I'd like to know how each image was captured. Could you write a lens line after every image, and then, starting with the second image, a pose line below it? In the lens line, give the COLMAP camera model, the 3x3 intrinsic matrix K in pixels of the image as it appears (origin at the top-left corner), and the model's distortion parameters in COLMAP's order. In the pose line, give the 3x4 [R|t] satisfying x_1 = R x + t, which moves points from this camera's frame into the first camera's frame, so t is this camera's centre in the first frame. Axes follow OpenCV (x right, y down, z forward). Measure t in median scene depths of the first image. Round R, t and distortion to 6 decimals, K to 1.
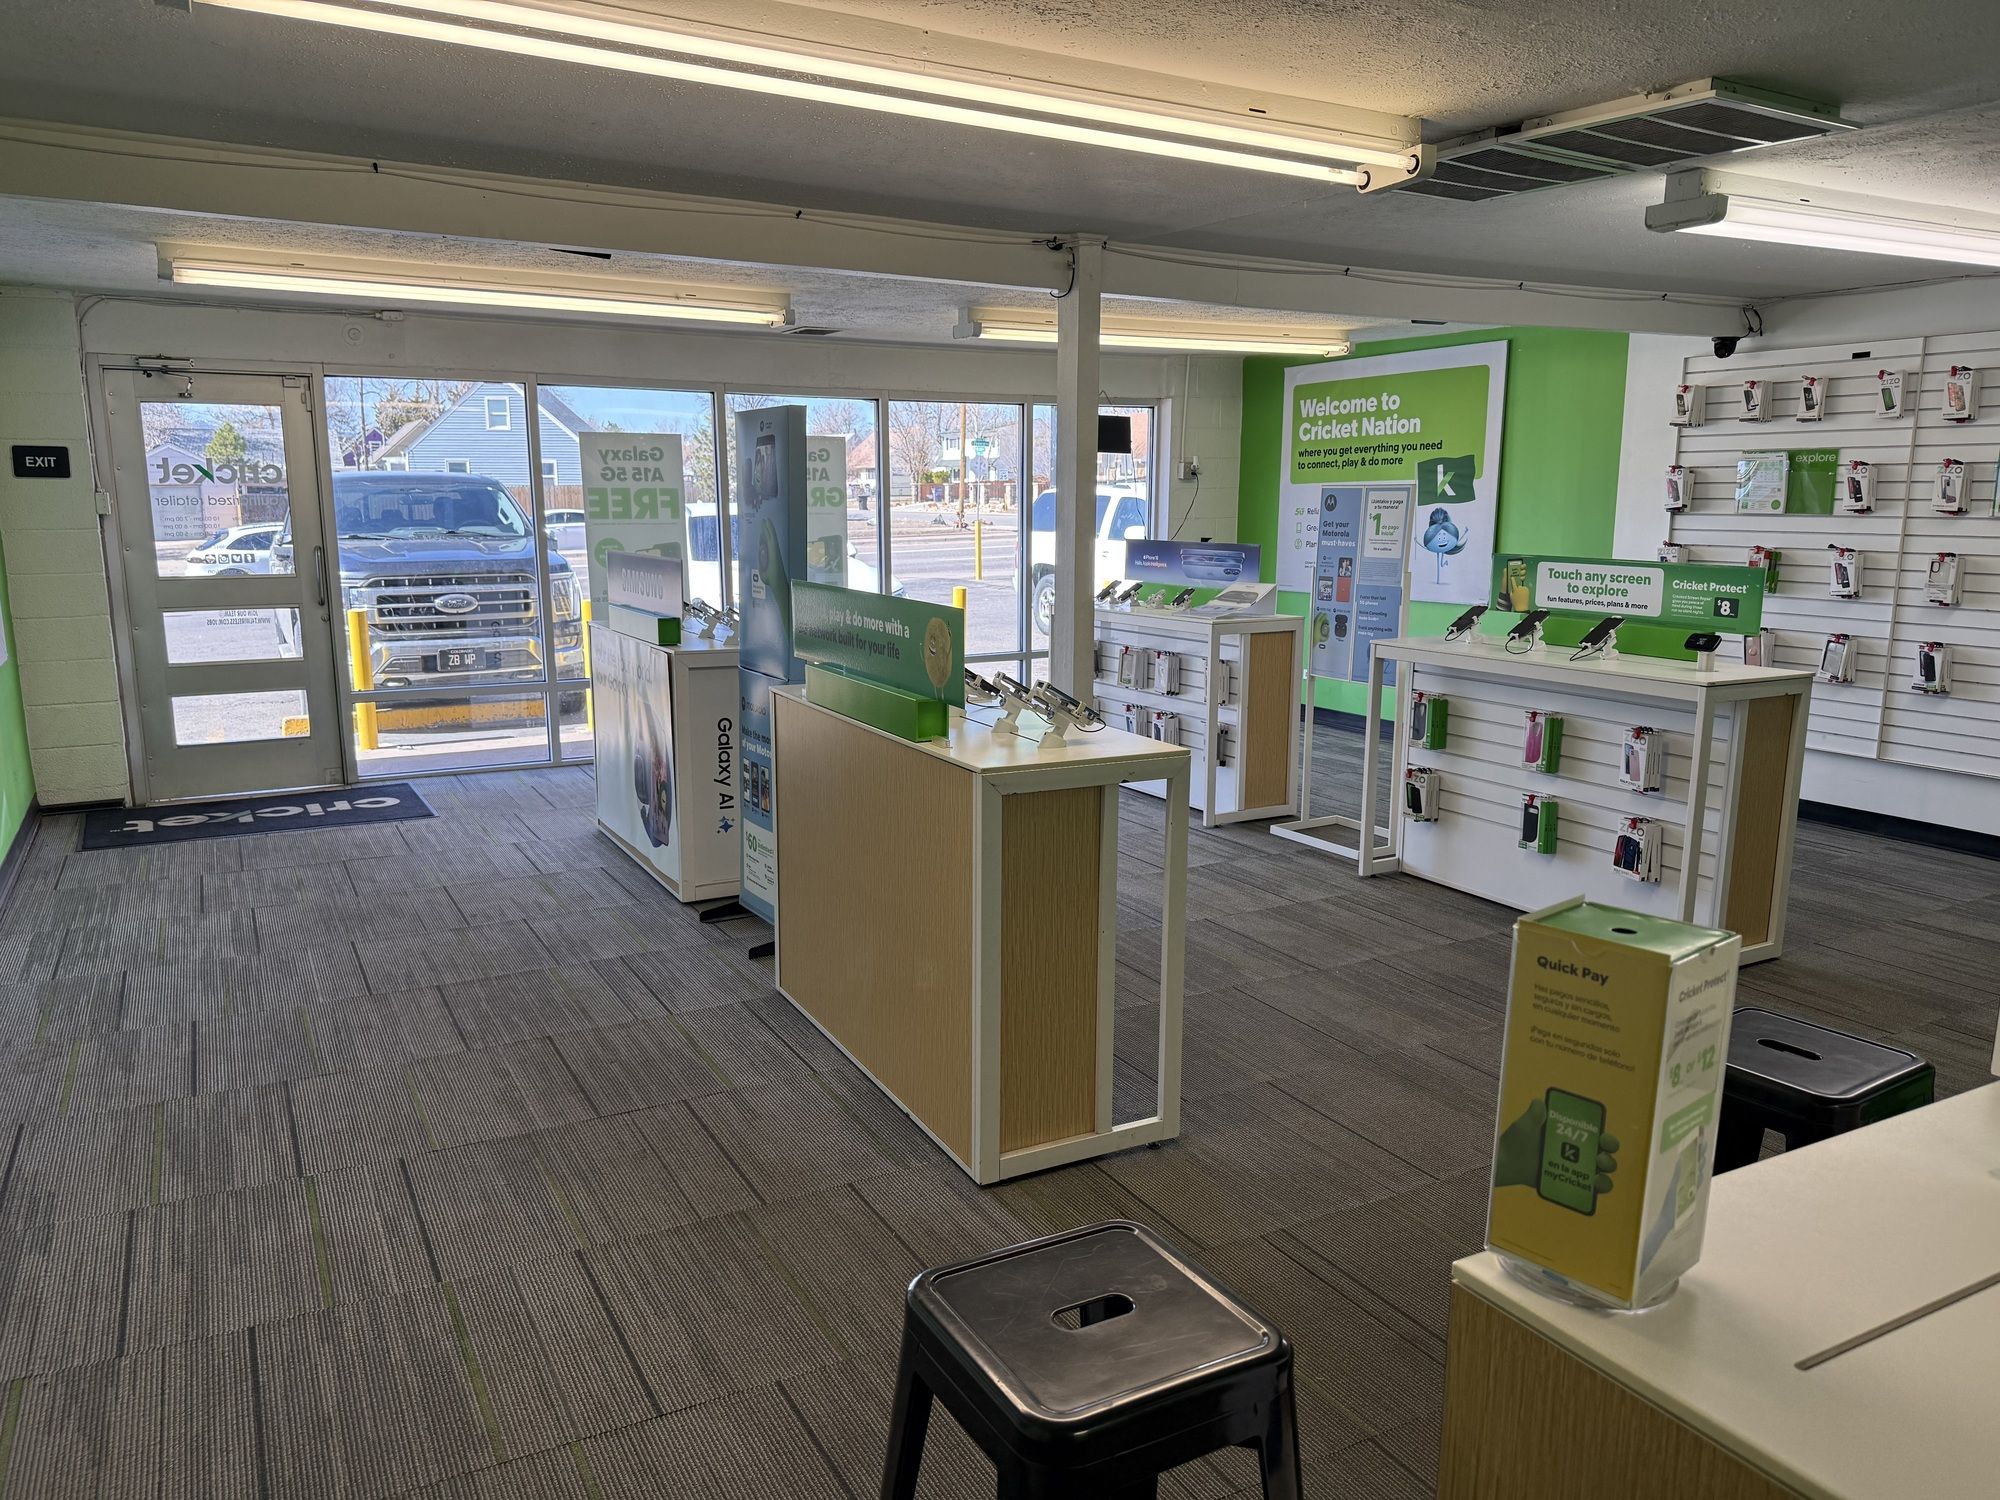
lens RADIAL K [[1405.4, 0, 989.0], [0, 1405.4, 756.6], [0, 0, 1]] dist [0.072566, -0.090174]
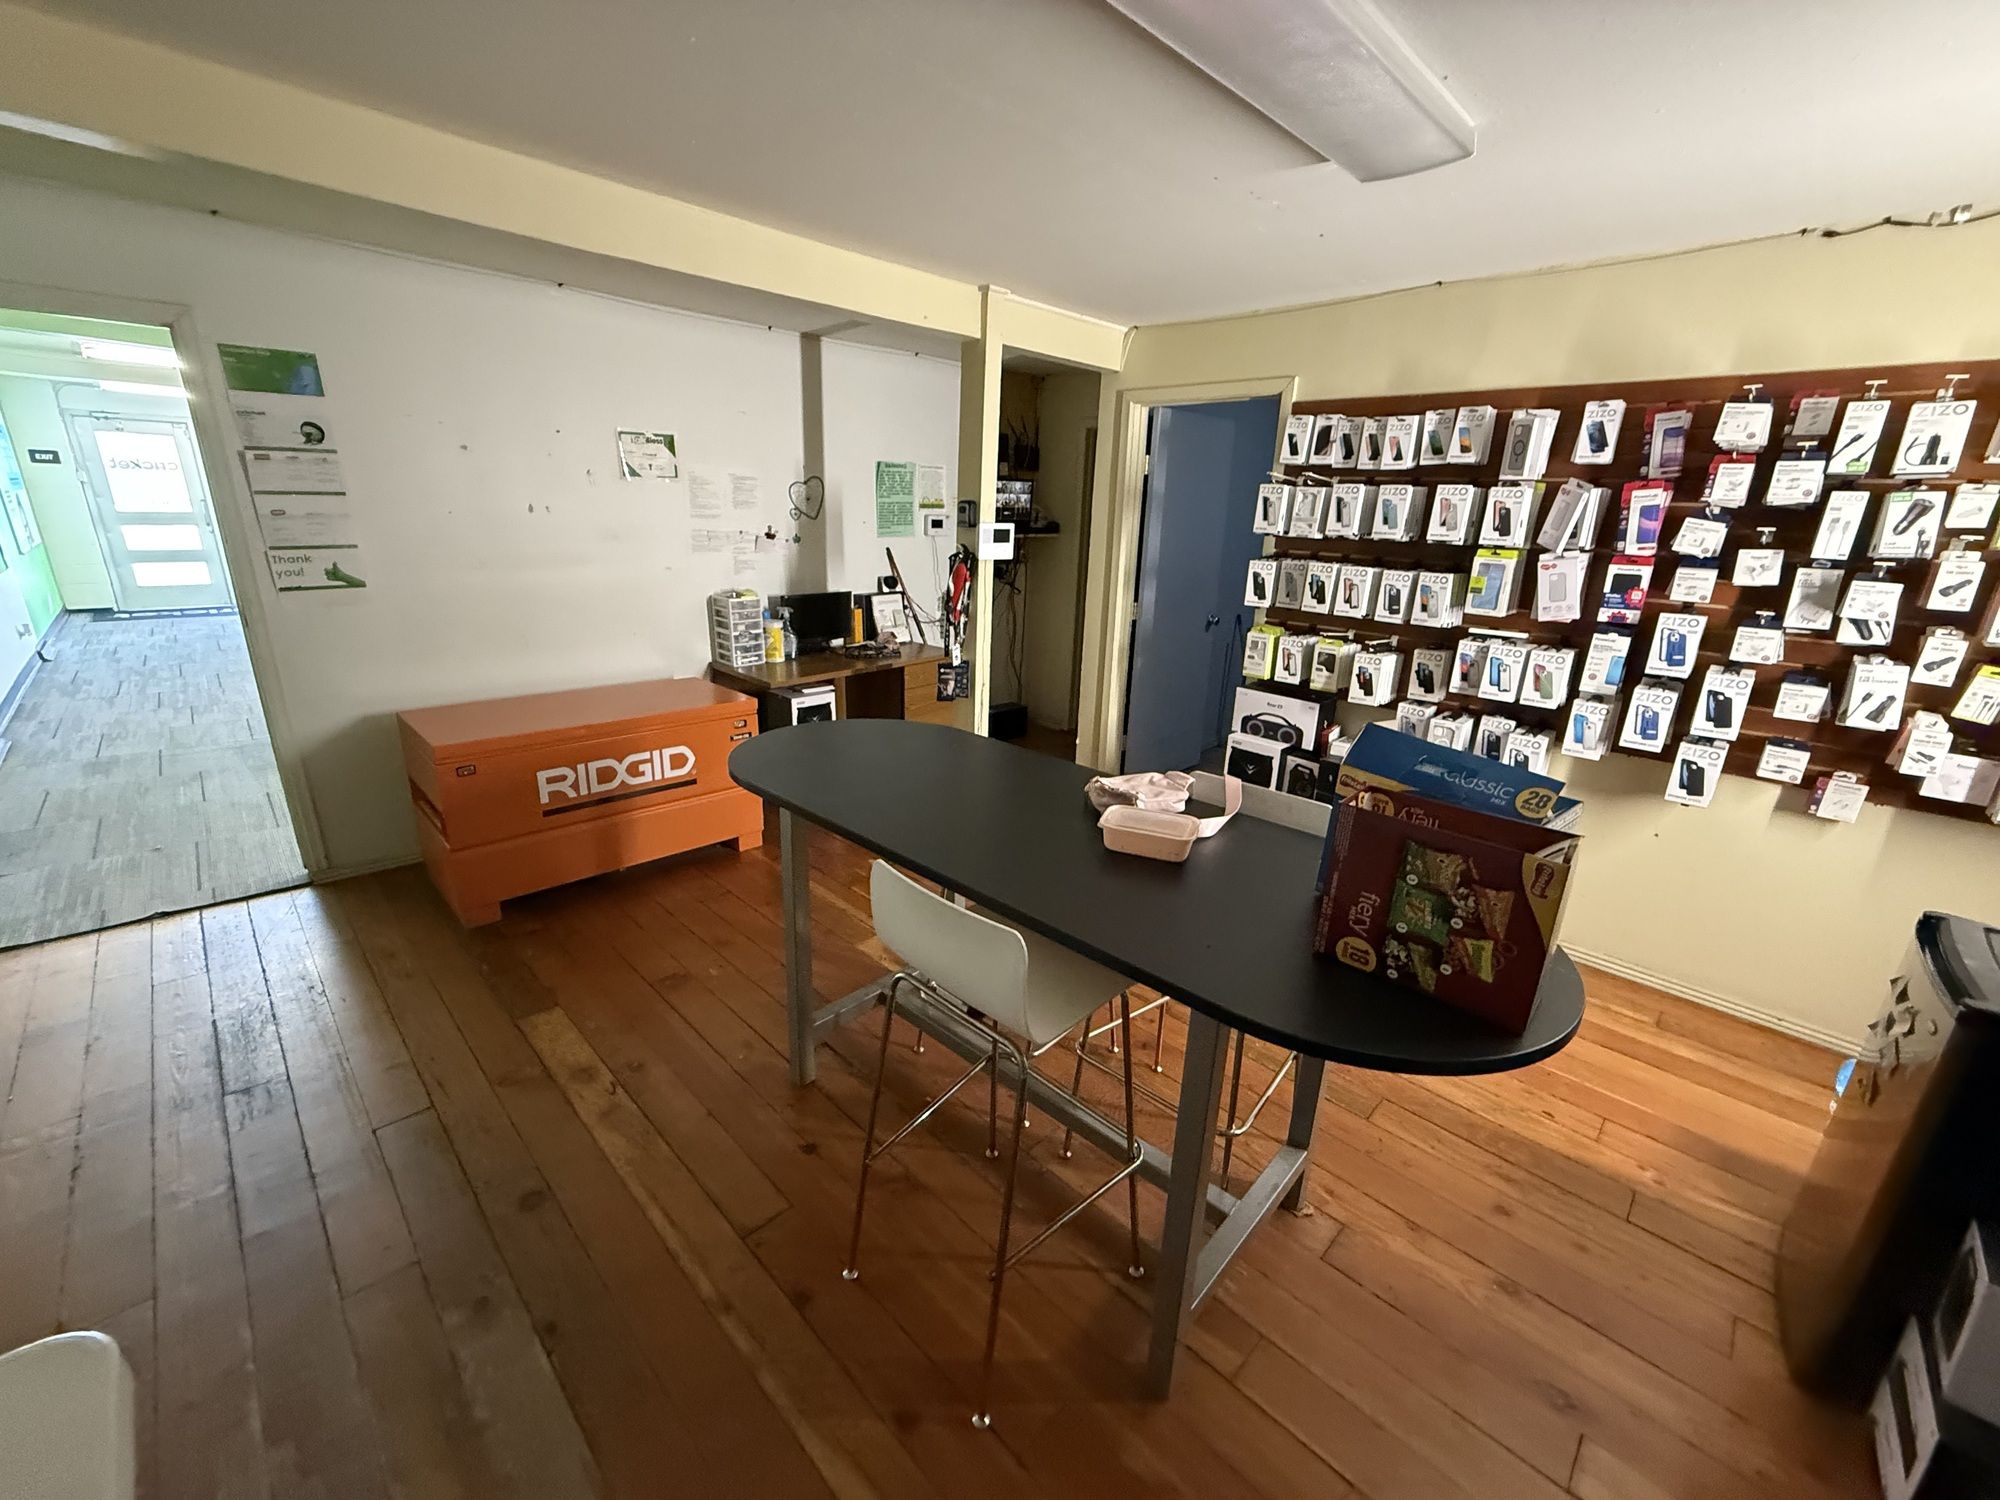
lens RADIAL K [[802.1, 0, 996.4], [0, 802.1, 746.2], [0, 0, 1]] dist [0.000084, 0.000393]
pose [[0.962664, -0.051700, 0.265715, 0.571384], [0.019373, 0.992233, 0.122874, 0.163017], [-0.270004, -0.113139, 0.956189, -0.906082]]
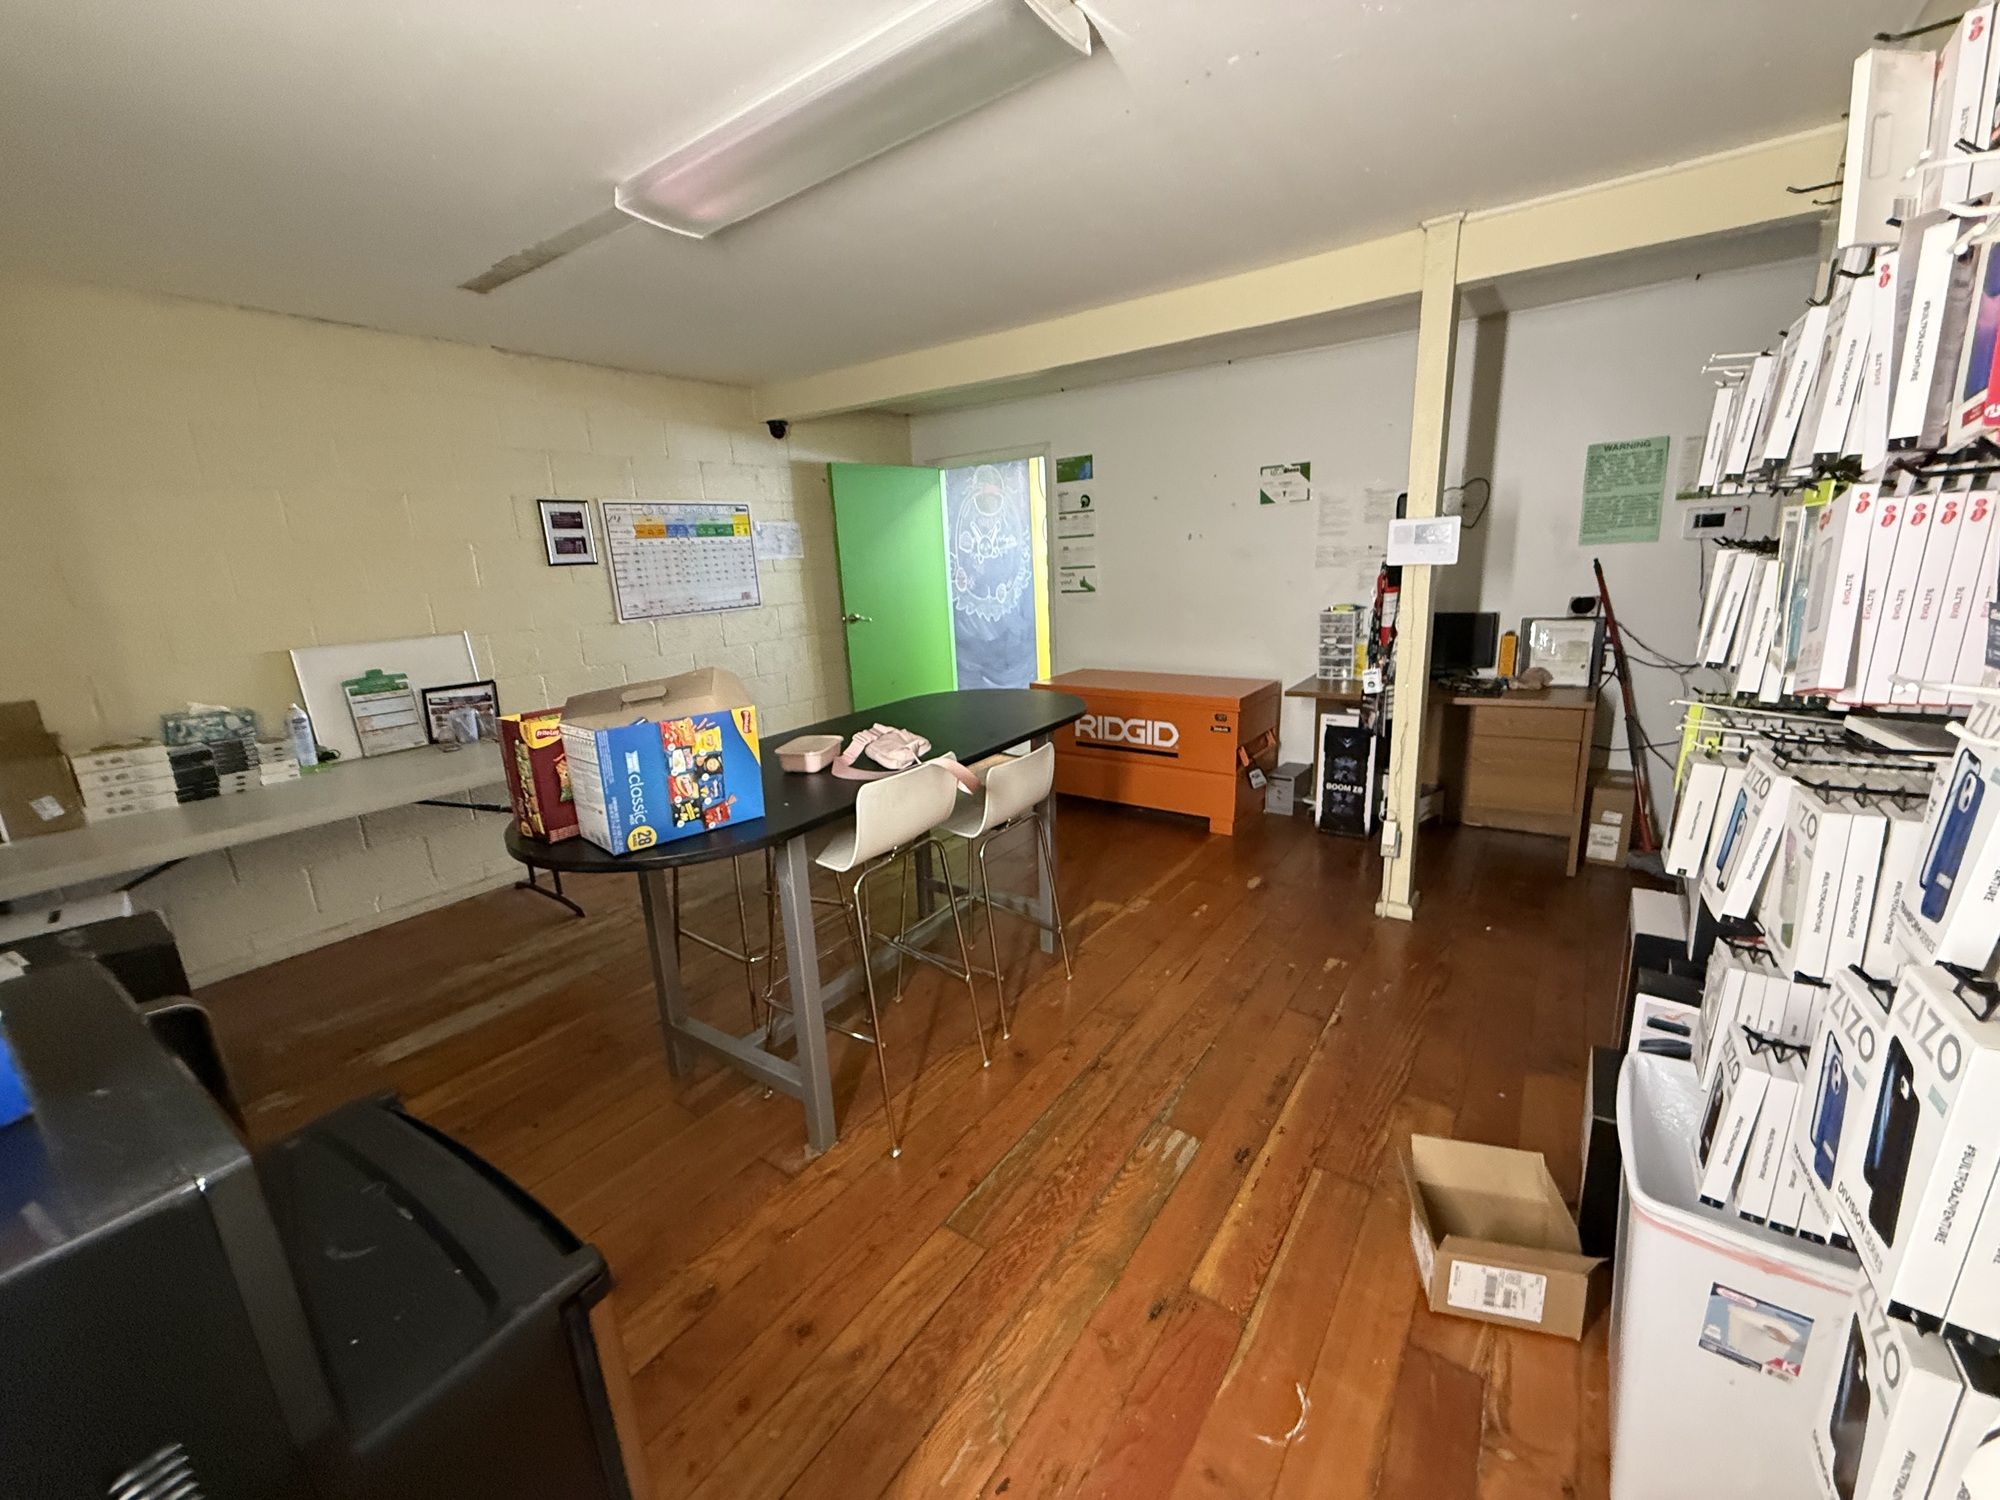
lens RADIAL K [[802.1, 0, 991.4], [0, 802.1, 743.5], [0, 0, 1]] dist [0.000084, 0.000393]
pose [[0.410944, 0.186348, -0.892412, 1.136012], [-0.115654, 0.981634, 0.151722, 0.157617], [0.904295, 0.040862, 0.424948, -0.713519]]
